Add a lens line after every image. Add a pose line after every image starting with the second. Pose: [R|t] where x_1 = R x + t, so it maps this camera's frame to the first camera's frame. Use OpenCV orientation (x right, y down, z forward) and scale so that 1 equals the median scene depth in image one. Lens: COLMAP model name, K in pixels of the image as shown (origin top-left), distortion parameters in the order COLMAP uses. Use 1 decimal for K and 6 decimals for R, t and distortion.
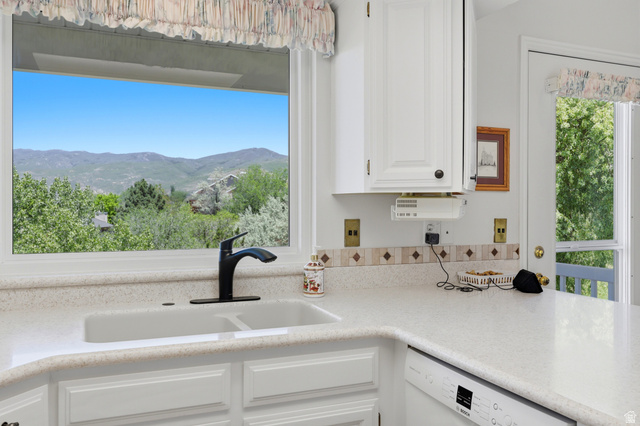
lens RADIAL K [[535.0, 0, 320.0], [0, 535.0, 213.0], [0, 0, 1]] dist [0.000815, 0.001312]
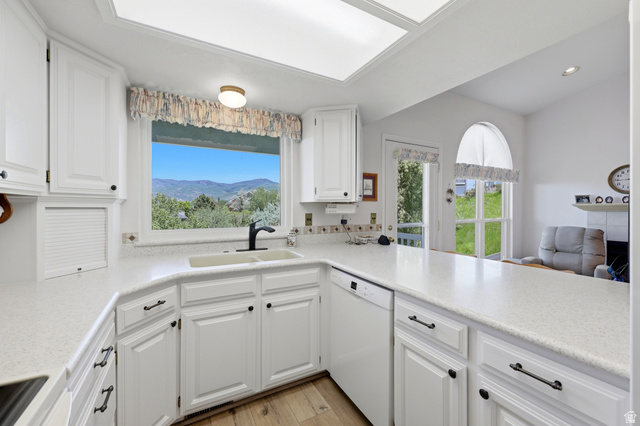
lens RADIAL K [[262.0, 0, 320.2], [0, 262.0, 208.5], [0, 0, 1]] dist [0.000273, 0.000127]
pose [[0.994879, -0.000902, 0.101070, -0.002775], [0.001802, 0.999959, -0.008820, 0.000382], [-0.101058, 0.008957, 0.994840, -0.101460]]
